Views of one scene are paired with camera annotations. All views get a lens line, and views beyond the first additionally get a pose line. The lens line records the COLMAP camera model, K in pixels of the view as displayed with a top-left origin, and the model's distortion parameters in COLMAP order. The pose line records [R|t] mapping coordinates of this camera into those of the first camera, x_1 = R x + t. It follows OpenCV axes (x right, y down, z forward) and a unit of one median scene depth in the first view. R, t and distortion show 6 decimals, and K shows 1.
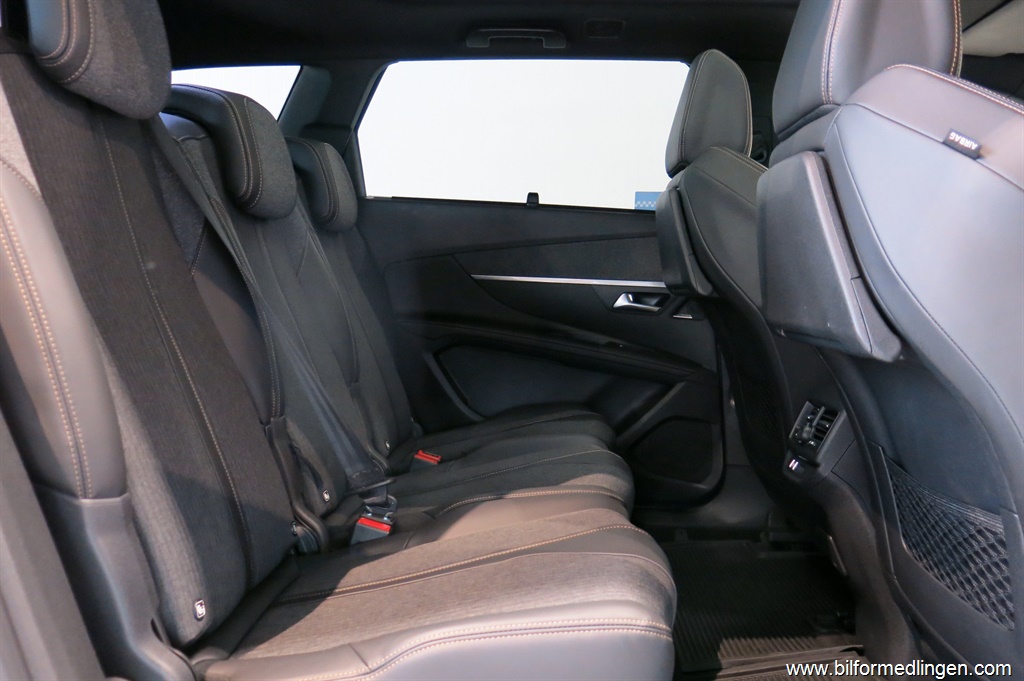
lens RADIAL K [[851.3, 0, 512.0], [0, 851.3, 340.5], [0, 0, 1]] dist [-0.011655, -0.001189]
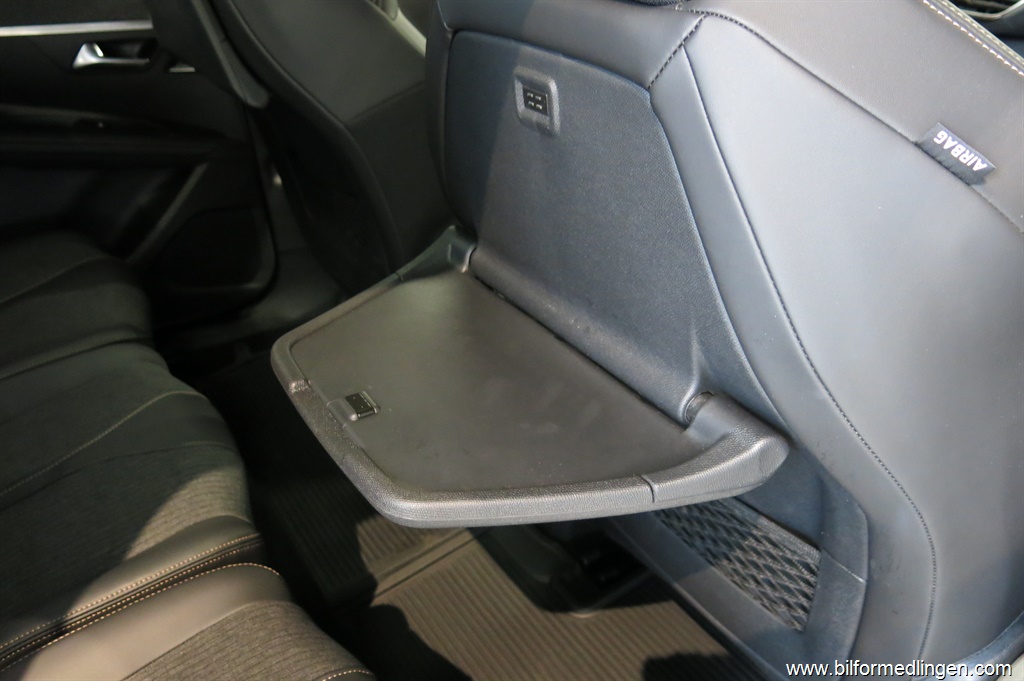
lens RADIAL K [[851.3, 0, 512.0], [0, 851.3, 340.5], [0, 0, 1]] dist [-0.011655, -0.001189]
pose [[0.811244, -0.295880, 0.504320, 0.001904], [0.045040, 0.891575, 0.450628, -0.134172], [-0.582970, -0.342854, 0.736611, 0.258579]]
